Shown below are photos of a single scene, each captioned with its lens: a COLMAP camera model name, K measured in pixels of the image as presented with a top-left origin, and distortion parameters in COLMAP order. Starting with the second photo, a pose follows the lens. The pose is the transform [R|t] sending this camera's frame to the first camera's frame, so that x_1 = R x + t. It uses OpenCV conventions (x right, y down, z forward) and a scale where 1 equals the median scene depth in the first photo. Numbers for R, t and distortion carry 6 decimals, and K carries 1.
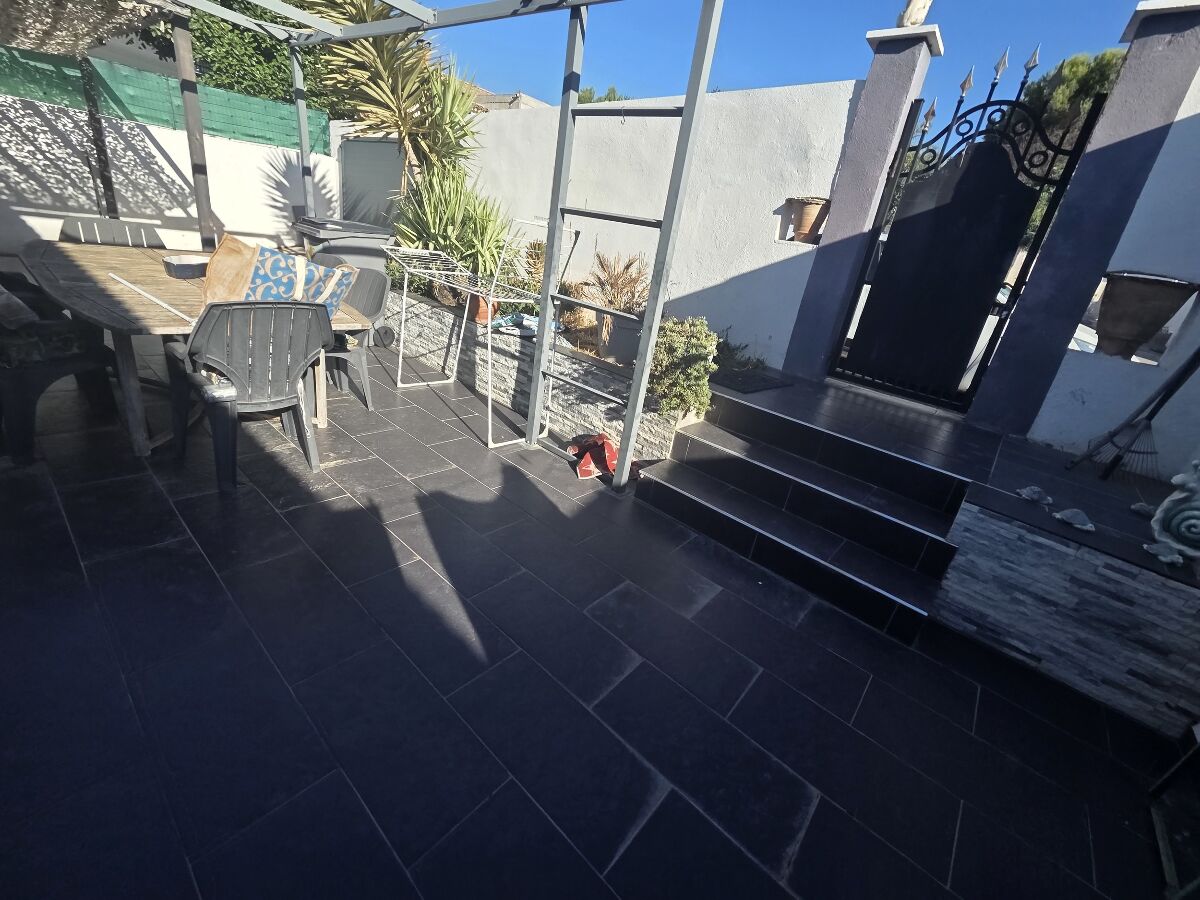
lens RADIAL K [[499.8, 0, 600.6], [0, 499.8, 444.8], [0, 0, 1]] dist [-0.000999, -0.000783]
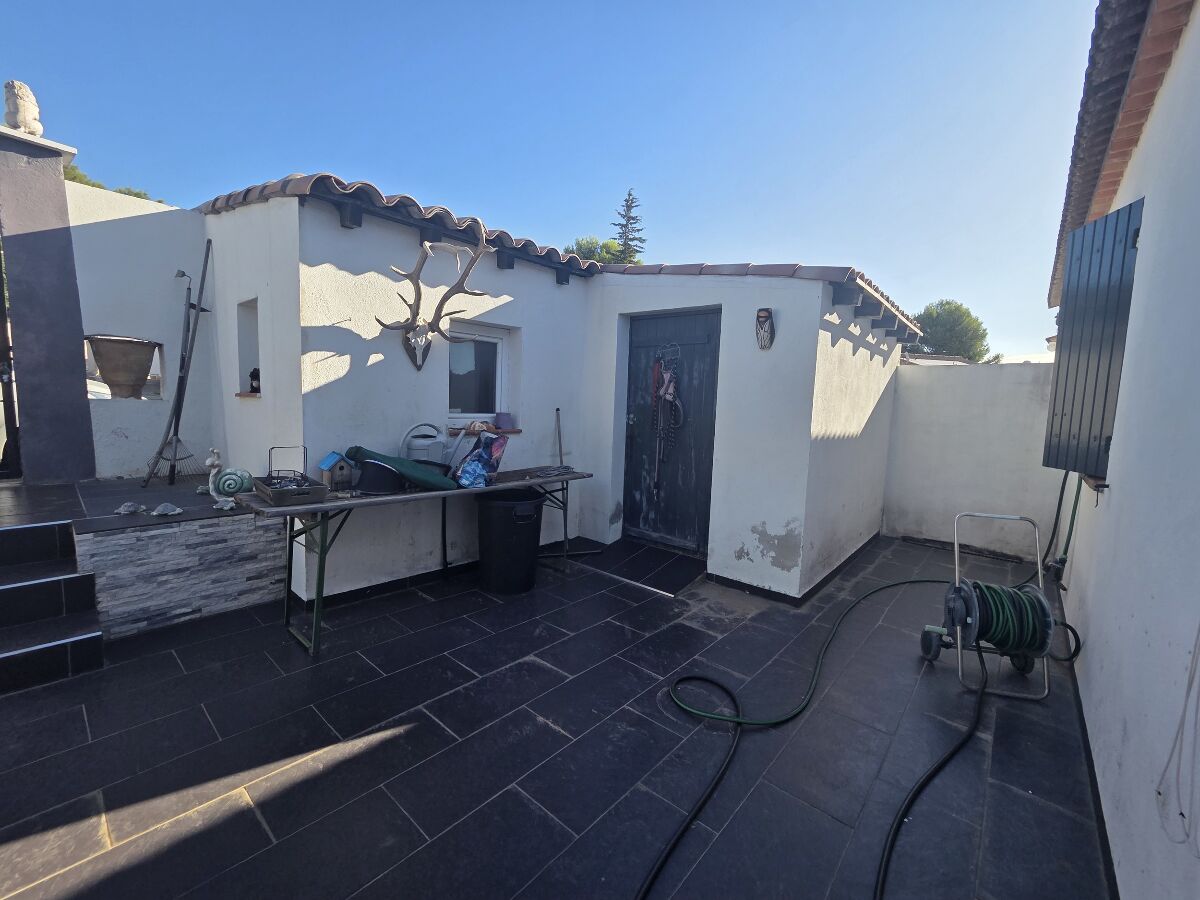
lens RADIAL K [[499.8, 0, 600.6], [0, 499.8, 444.8], [0, 0, 1]] dist [-0.000999, -0.000783]
pose [[0.009786, -0.240436, 0.970616, -0.330367], [0.345325, 0.911757, 0.222374, 0.090369], [-0.938432, 0.333002, 0.091951, -0.309712]]
